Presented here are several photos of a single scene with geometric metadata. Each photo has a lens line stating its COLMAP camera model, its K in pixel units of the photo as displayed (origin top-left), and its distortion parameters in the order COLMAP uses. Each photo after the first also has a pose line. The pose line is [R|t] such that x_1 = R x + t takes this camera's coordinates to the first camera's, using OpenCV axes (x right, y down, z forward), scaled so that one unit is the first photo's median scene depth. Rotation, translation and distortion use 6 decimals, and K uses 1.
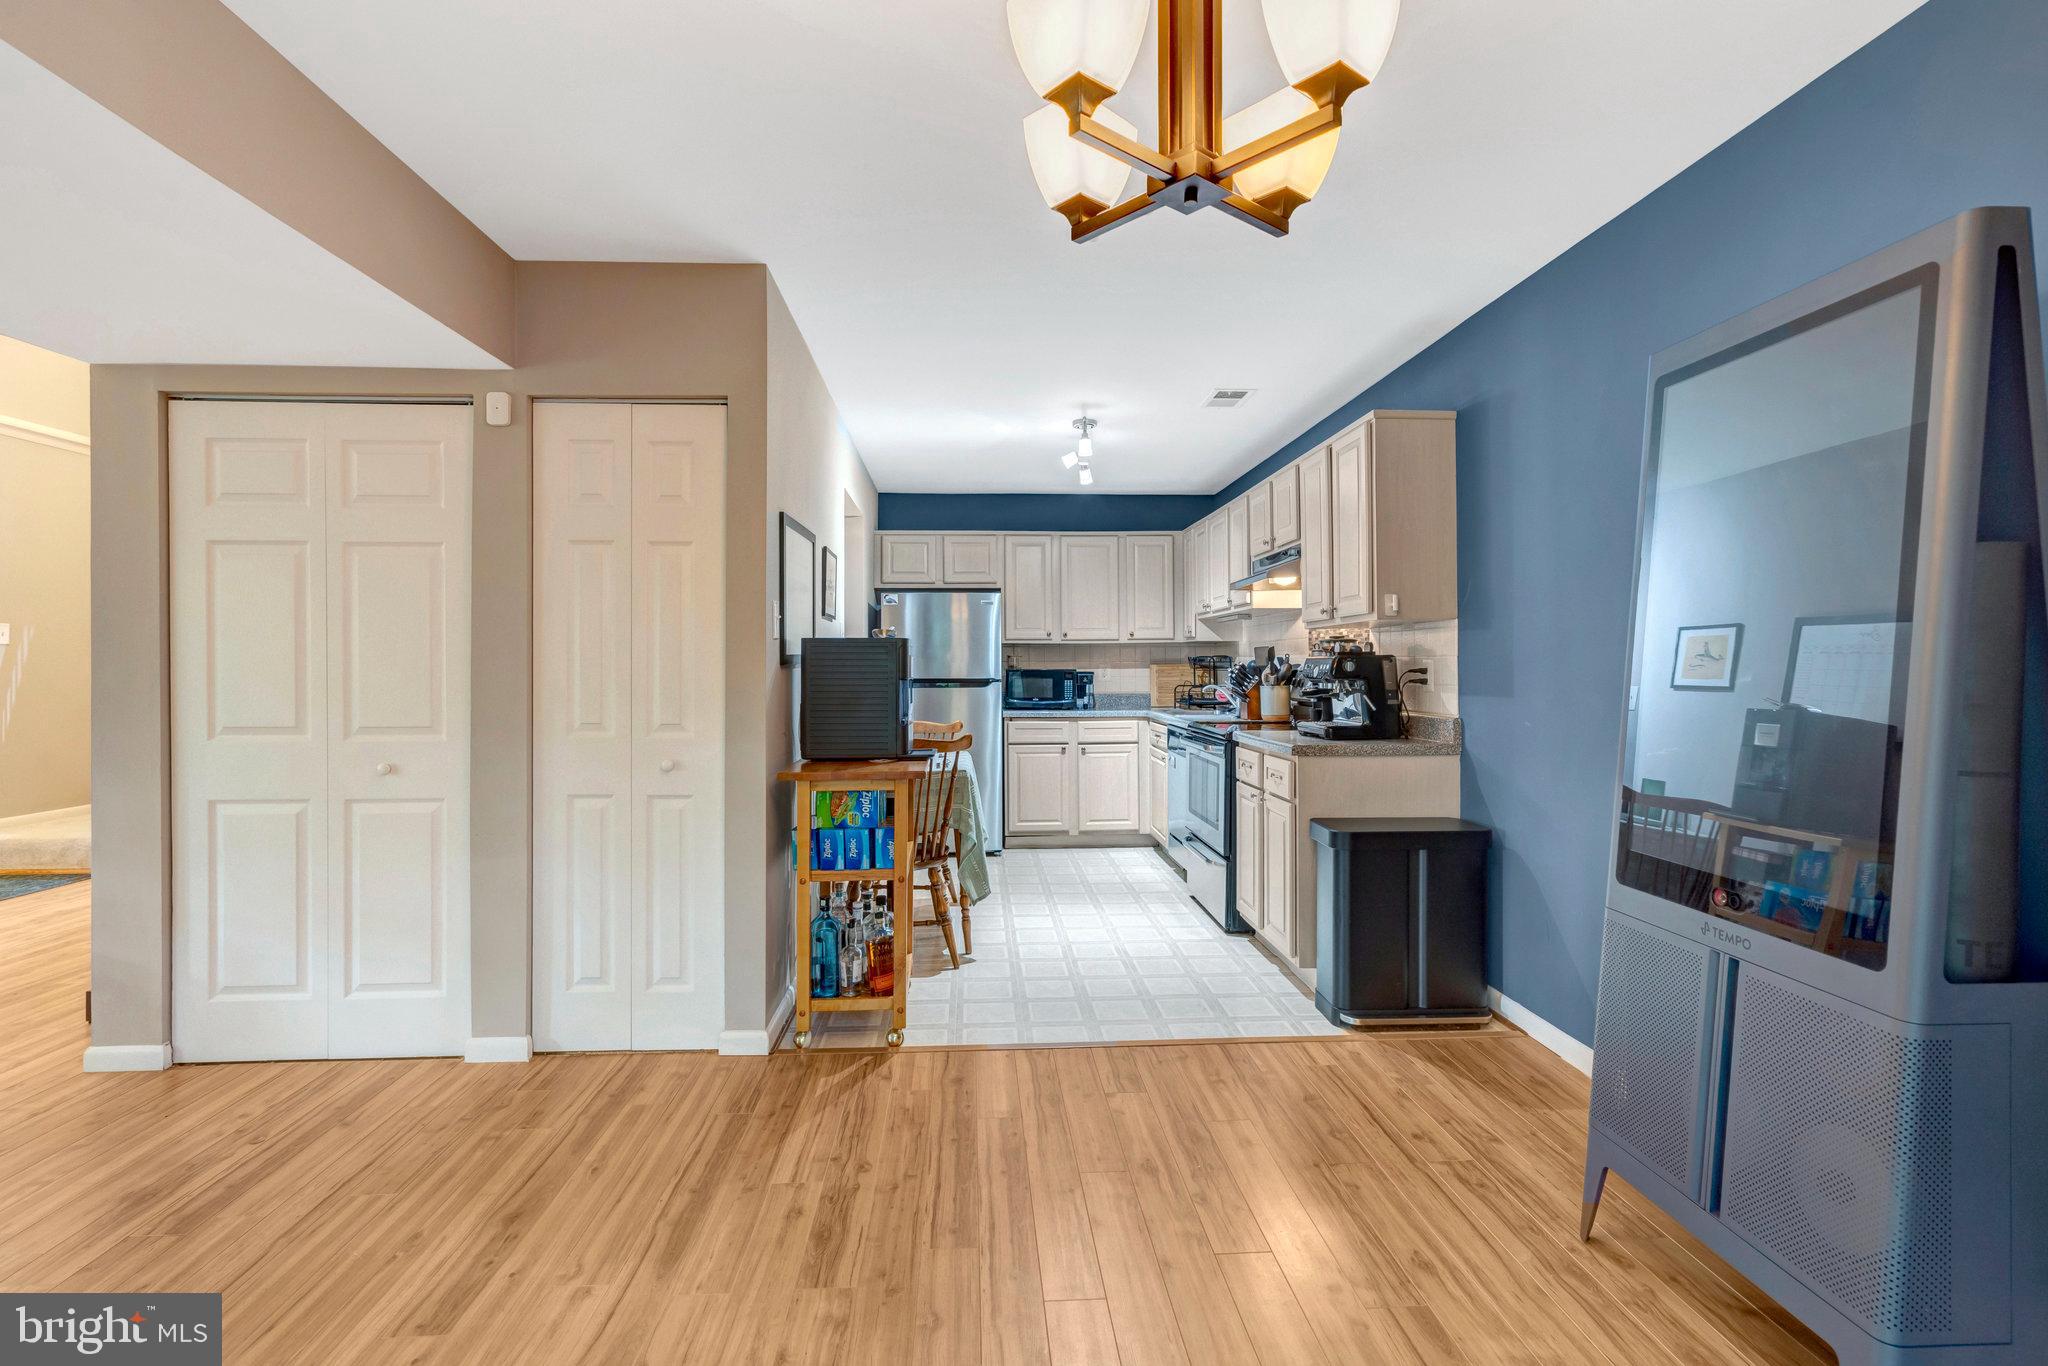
lens RADIAL K [[954.0, 0, 1022.4], [0, 954.0, 662.1], [0, 0, 1]] dist [0.000679, 0.001015]
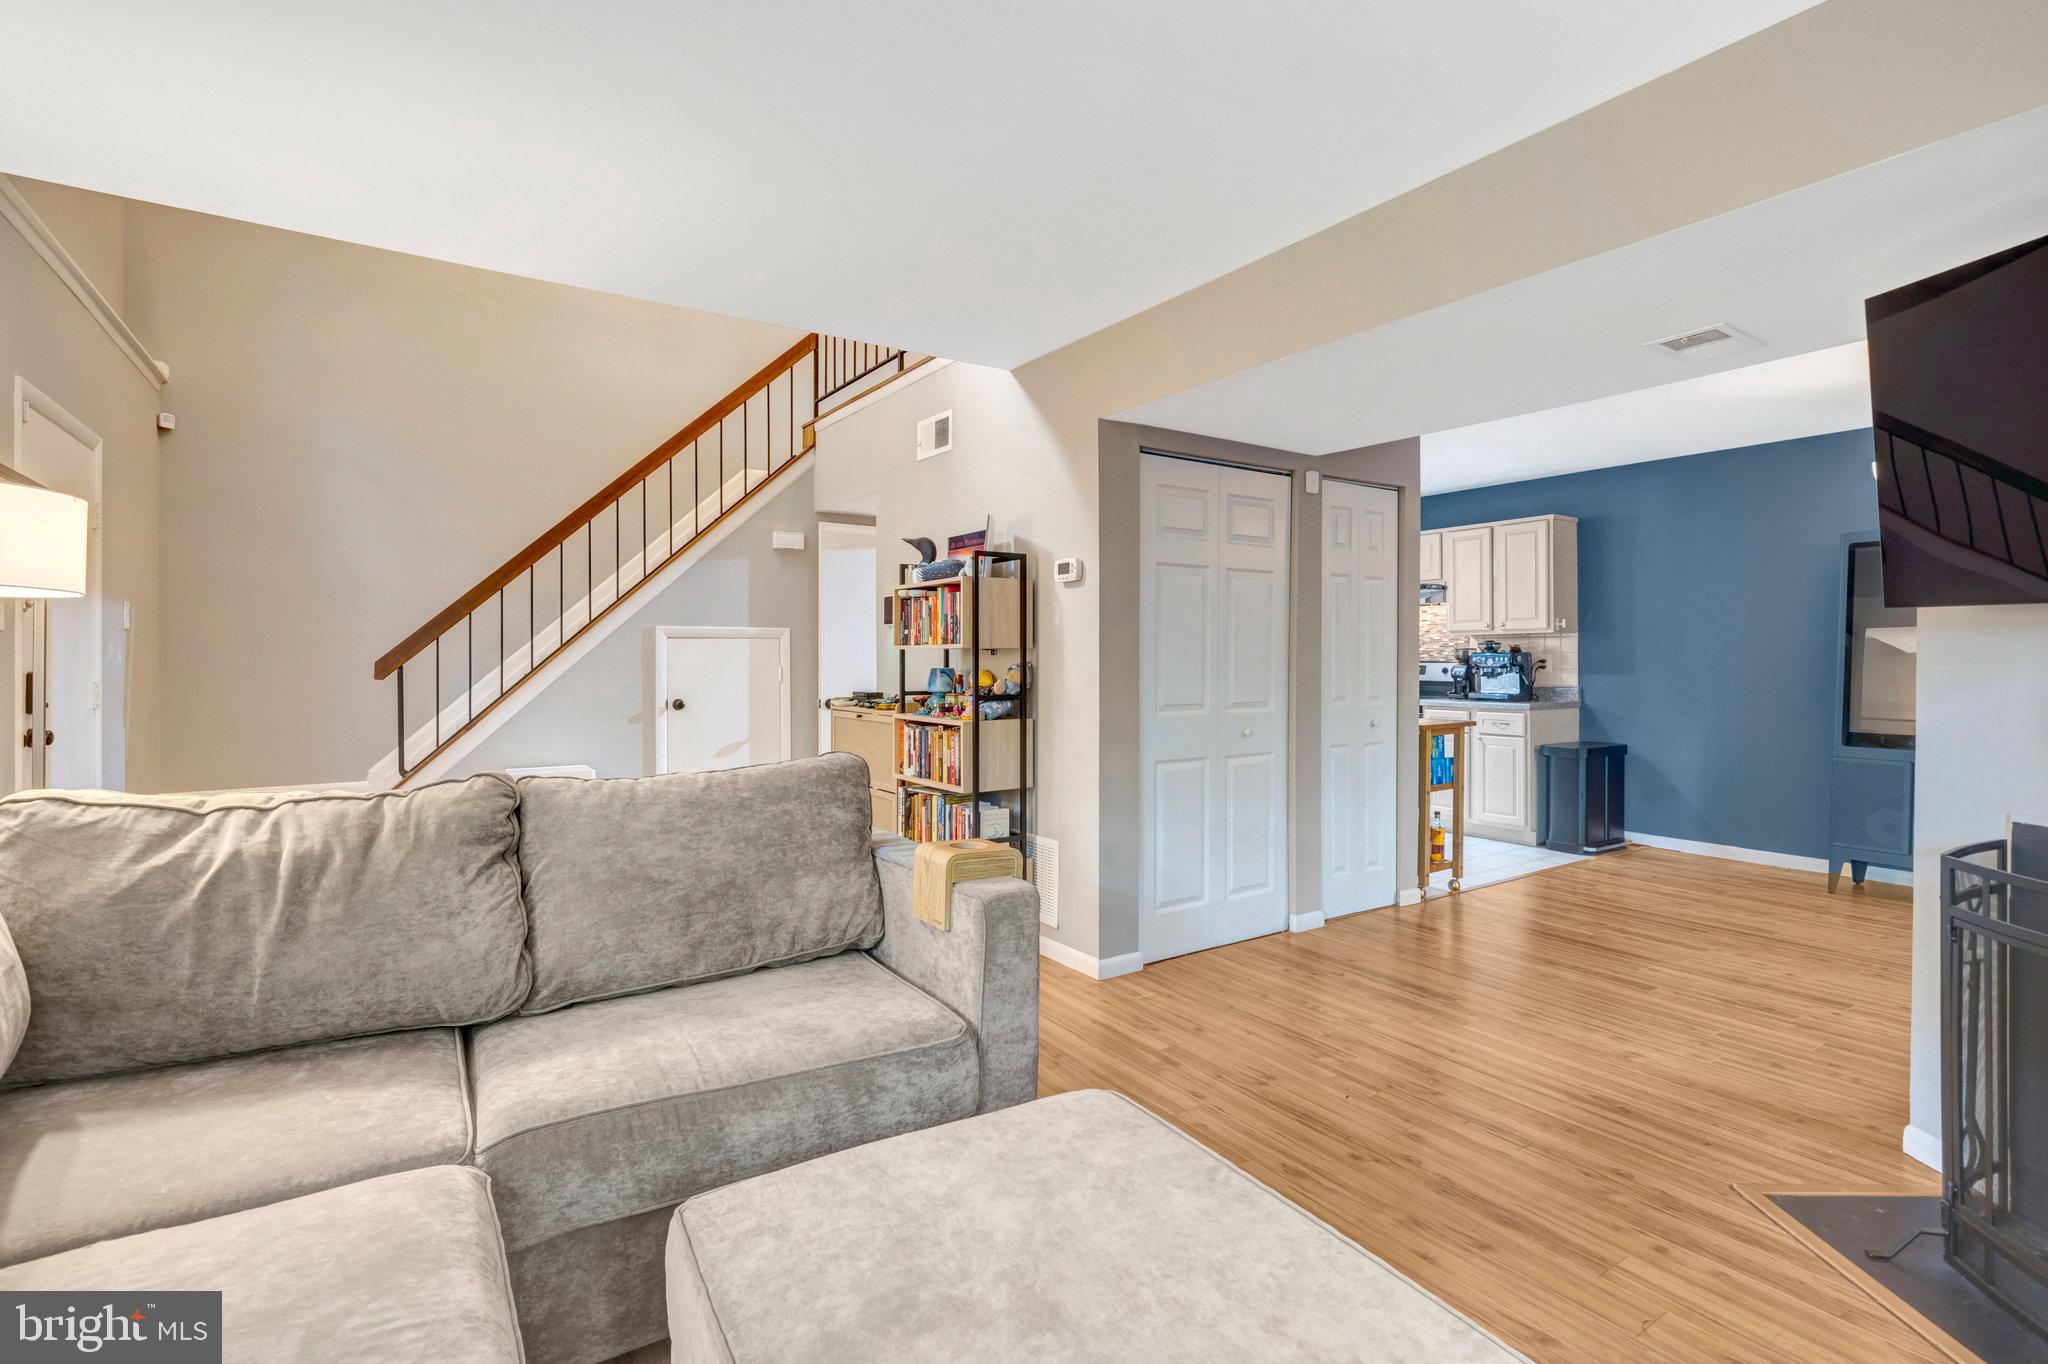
lens RADIAL K [[954.0, 0, 993.6], [0, 954.0, 652.1], [0, 0, 1]] dist [0.000679, 0.001015]
pose [[0.867183, 0.002157, 0.497984, -1.429947], [0.002443, 0.999960, -0.008586, 0.005194], [-0.497983, 0.008662, 0.867143, -0.023152]]
